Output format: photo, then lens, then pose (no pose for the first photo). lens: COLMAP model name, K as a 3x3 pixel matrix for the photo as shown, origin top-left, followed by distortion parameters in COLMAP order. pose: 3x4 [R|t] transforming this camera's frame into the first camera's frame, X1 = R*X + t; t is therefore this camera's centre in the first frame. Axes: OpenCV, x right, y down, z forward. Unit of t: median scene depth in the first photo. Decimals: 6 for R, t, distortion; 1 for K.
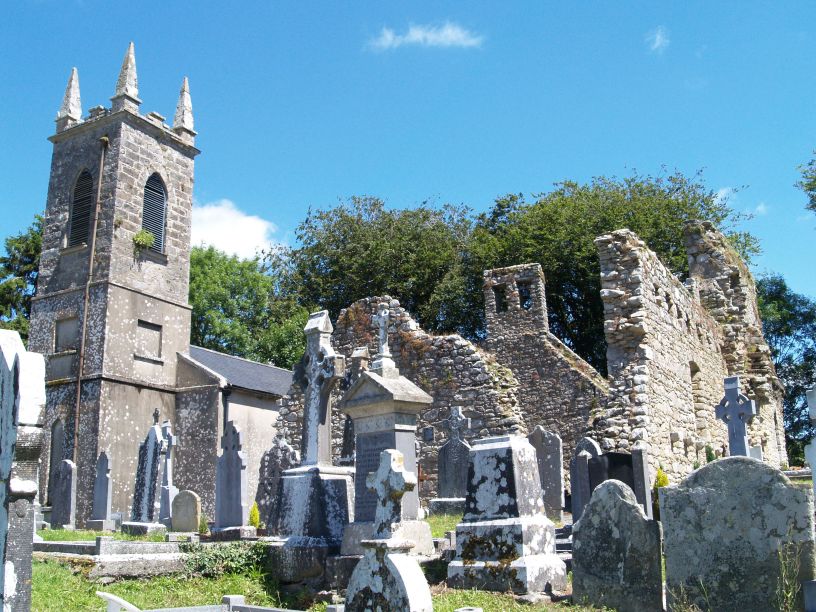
lens RADIAL K [[823.0, 0, 408.0], [0, 823.0, 306.0], [0, 0, 1]] dist [-0.109941, 0.026733]
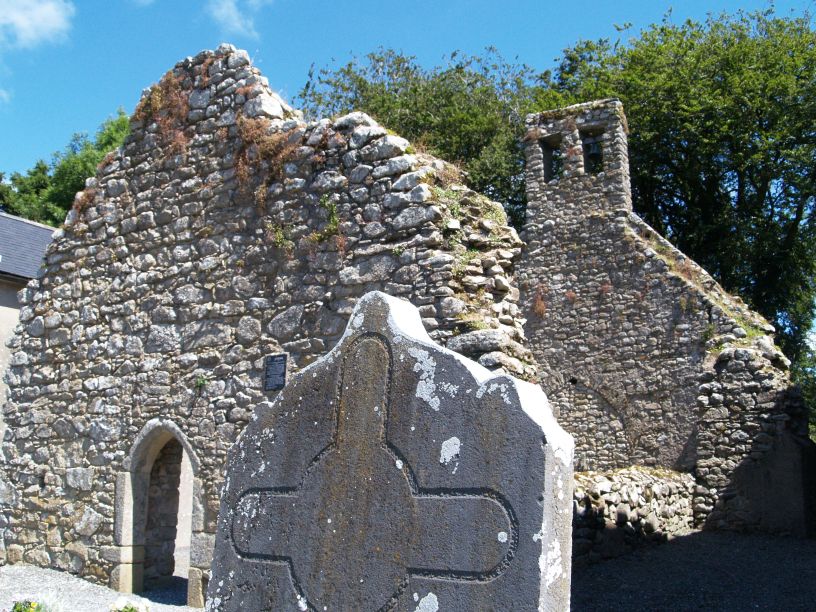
lens RADIAL K [[823.0, 0, 408.0], [0, 823.0, 306.0], [0, 0, 1]] dist [-0.109941, 0.026733]
pose [[0.993430, 0.026230, -0.111397, 0.089224], [-0.019101, 0.997729, 0.064588, 0.070932], [0.112838, -0.062036, 0.991675, 0.450165]]
